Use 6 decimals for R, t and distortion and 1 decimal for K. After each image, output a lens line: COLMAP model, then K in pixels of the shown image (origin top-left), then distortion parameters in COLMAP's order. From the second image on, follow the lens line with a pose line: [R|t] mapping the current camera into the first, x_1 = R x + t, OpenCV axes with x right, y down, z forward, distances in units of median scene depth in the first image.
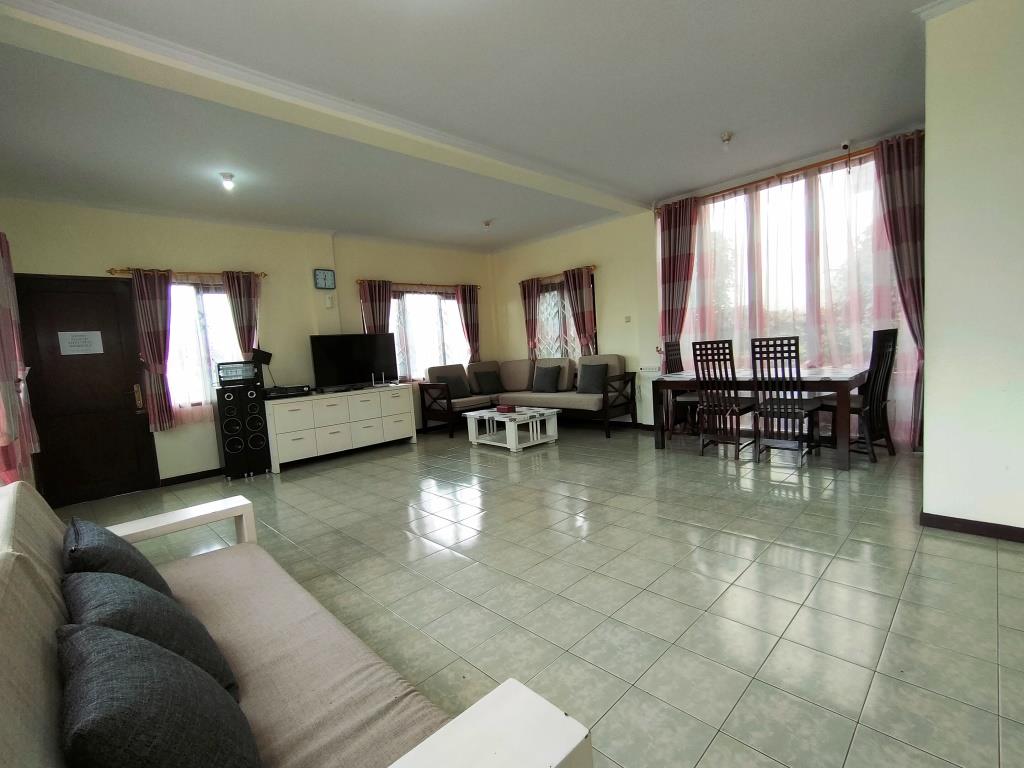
lens RADIAL K [[471.3, 0, 513.0], [0, 471.3, 386.2], [0, 0, 1]] dist [-0.001563, 0.002441]
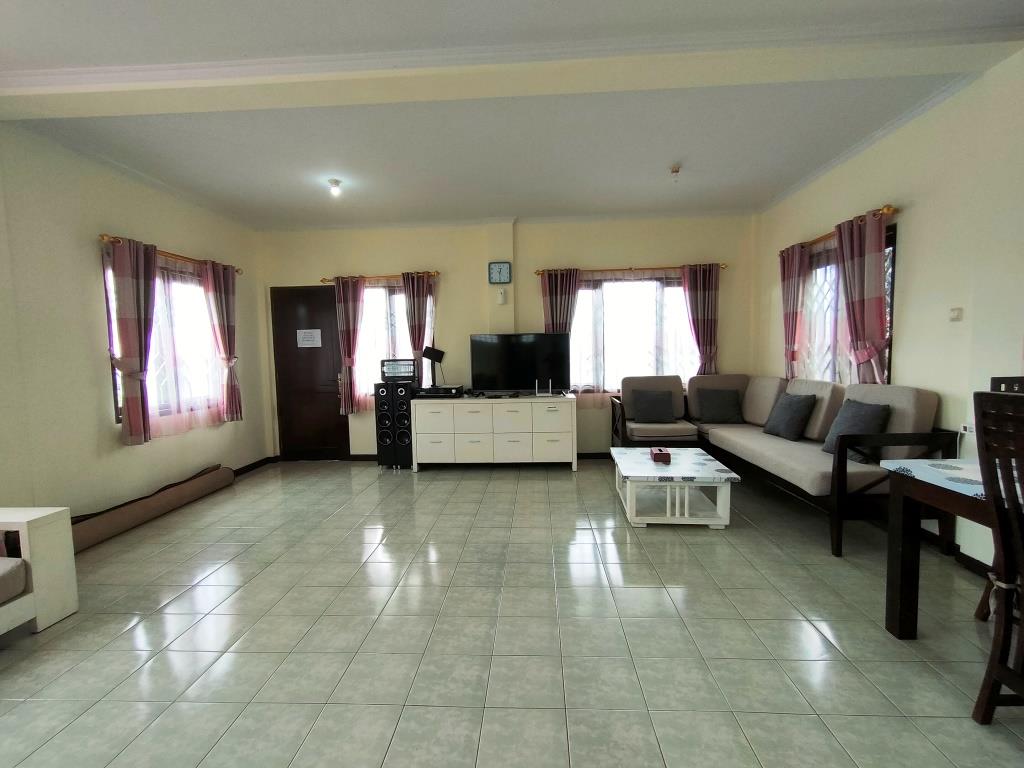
lens RADIAL K [[471.3, 0, 513.4], [0, 471.3, 388.5], [0, 0, 1]] dist [-0.001563, 0.002441]
pose [[0.676213, 0.108990, -0.728599, 0.296186], [-0.085876, 0.993915, 0.068977, -0.066405], [0.731684, 0.015926, 0.681458, 0.382815]]
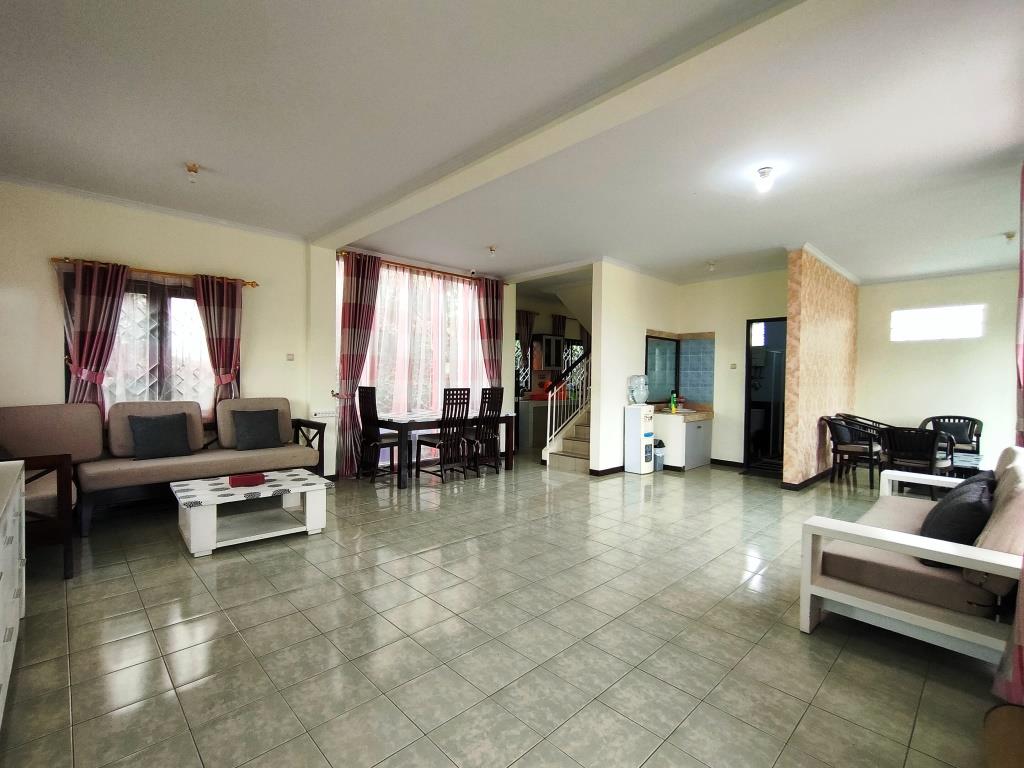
lens RADIAL K [[471.3, 0, 514.9], [0, 471.3, 385.1], [0, 0, 1]] dist [-0.001563, 0.002441]
pose [[-0.002340, 0.061207, 0.998122, -0.607707], [0.070357, 0.995662, -0.060891, -0.012211], [-0.997519, 0.070082, -0.006636, 0.610731]]
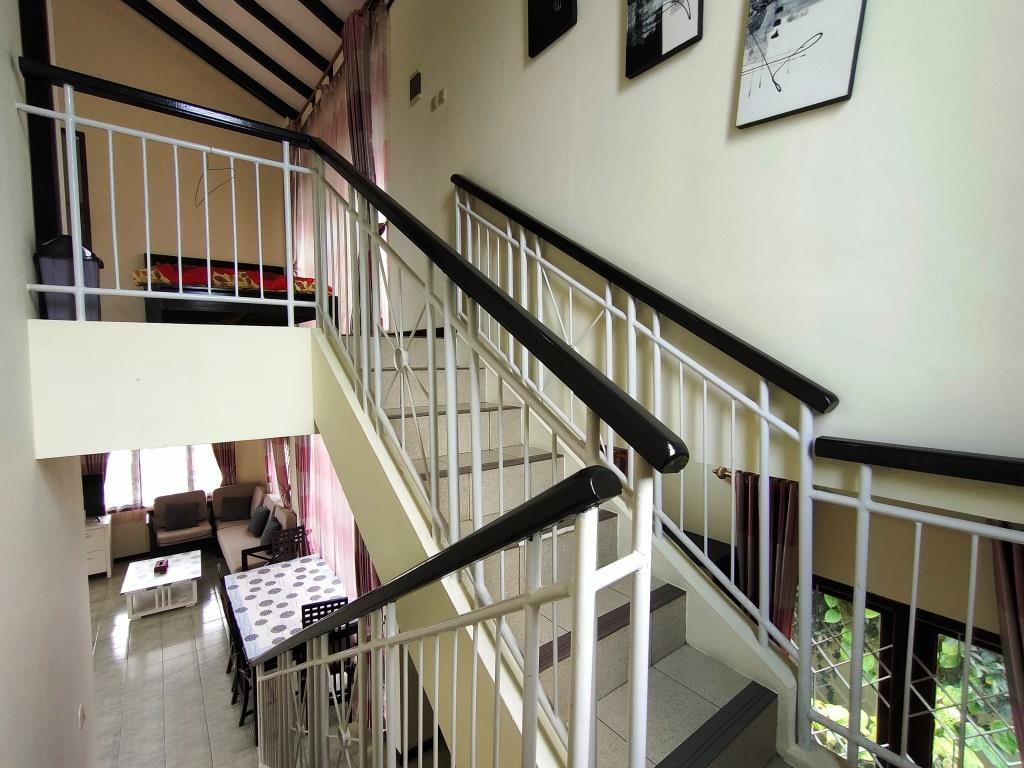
lens RADIAL K [[471.3, 0, 509.7], [0, 471.3, 393.2], [0, 0, 1]] dist [-0.001563, 0.002441]
pose [[0.989533, 0.071929, -0.125105, 0.804989], [-0.073087, 0.997315, -0.004682, -0.363158], [0.124433, 0.013777, 0.992132, 0.052957]]
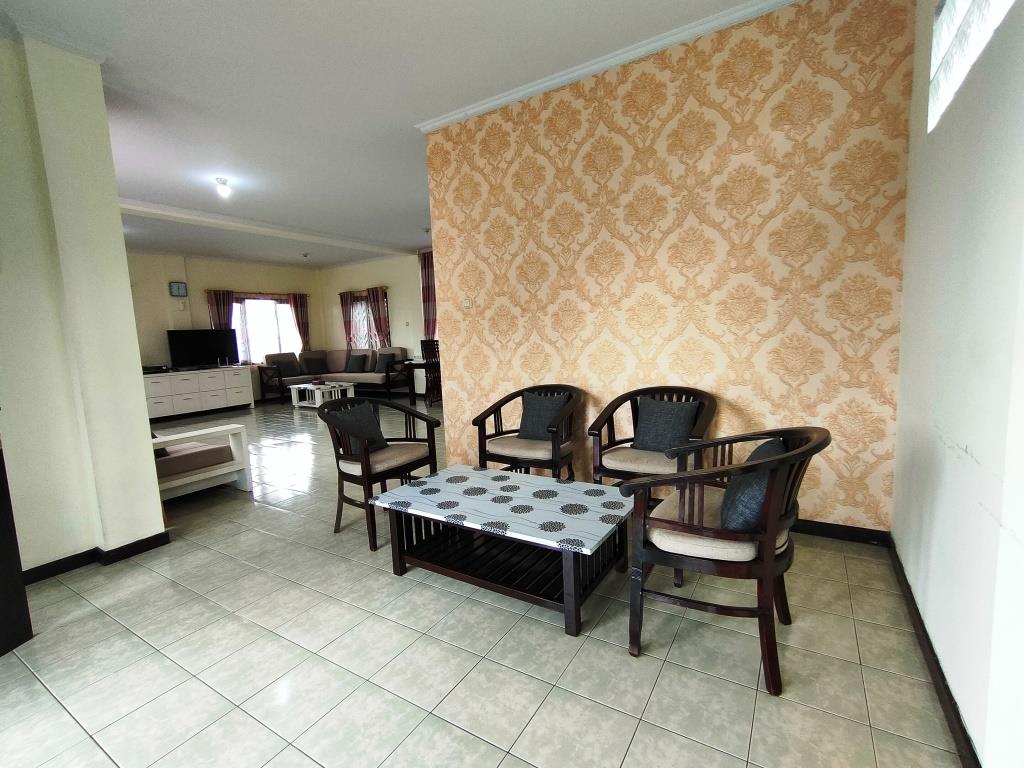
lens RADIAL K [[471.3, 0, 510.4], [0, 471.3, 388.0], [0, 0, 1]] dist [-0.001563, 0.002441]
pose [[0.972635, -0.004703, 0.232289, 0.215152], [-0.000530, 0.999748, 0.022457, 0.029077], [-0.232336, -0.021966, 0.972387, -0.549450]]
